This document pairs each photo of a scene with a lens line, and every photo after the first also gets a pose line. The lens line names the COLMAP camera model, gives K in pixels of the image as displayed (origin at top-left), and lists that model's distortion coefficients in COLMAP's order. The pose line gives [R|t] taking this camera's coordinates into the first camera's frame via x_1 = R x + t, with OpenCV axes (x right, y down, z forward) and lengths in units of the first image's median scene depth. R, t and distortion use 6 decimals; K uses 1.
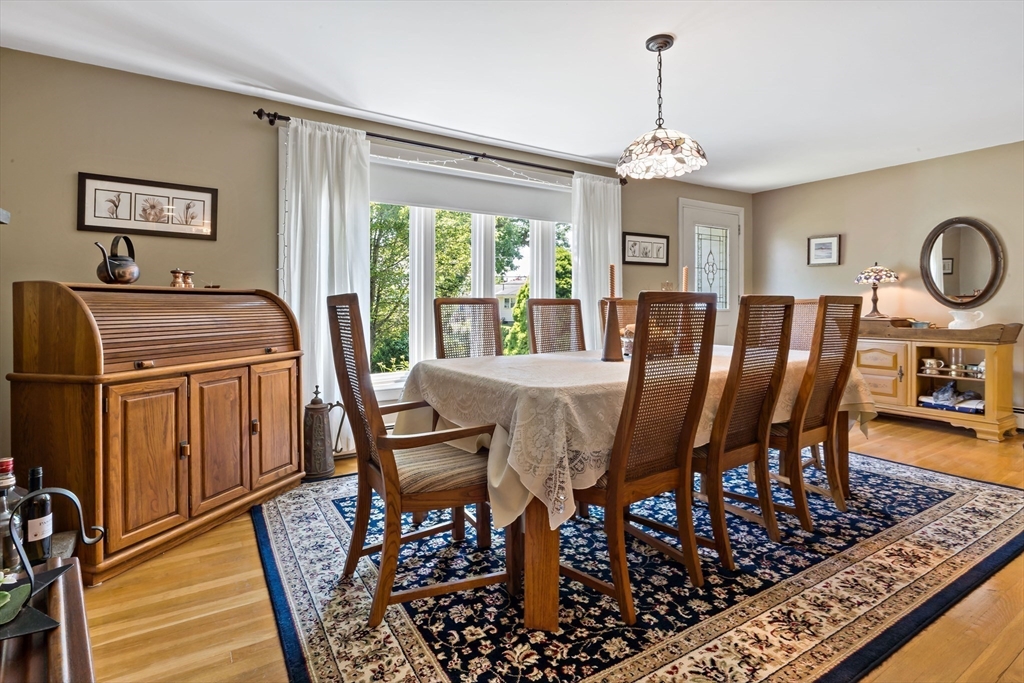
lens RADIAL K [[500.0, 0, 508.5], [0, 500.0, 322.8], [0, 0, 1]] dist [0.003874, -0.000048]
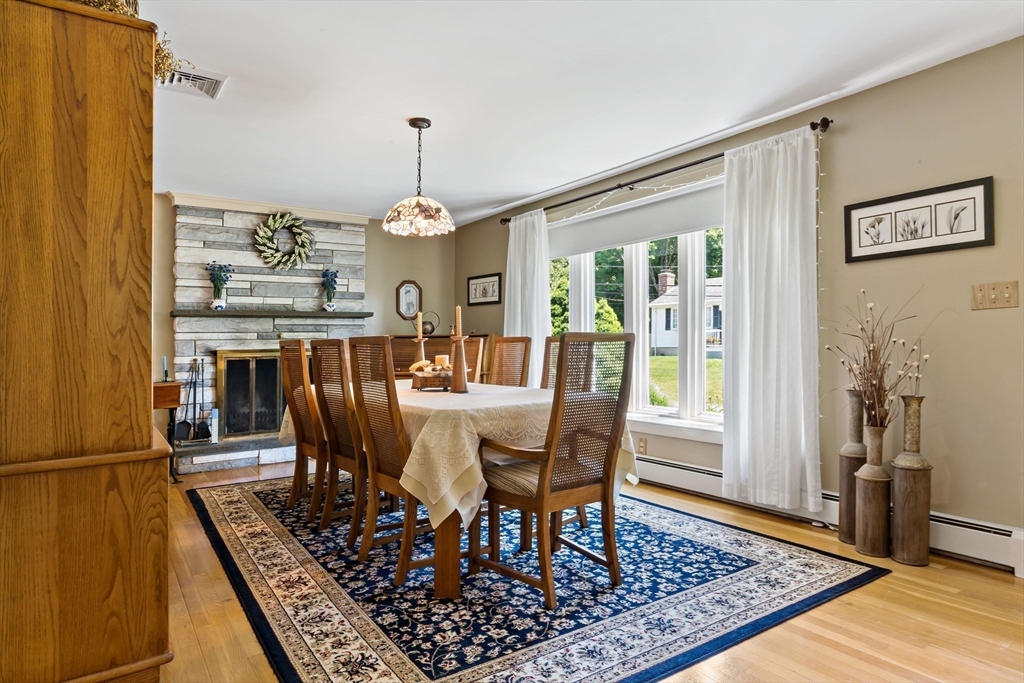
lens RADIAL K [[602.8, 0, 516.3], [0, 602.8, 347.0], [0, 0, 1]] dist [0.001580, 0.001241]
pose [[0.039597, 0.014483, -0.999111, 1.667122], [-0.009698, 0.999853, 0.014109, -0.053580], [0.999169, 0.009131, 0.039731, 1.125997]]
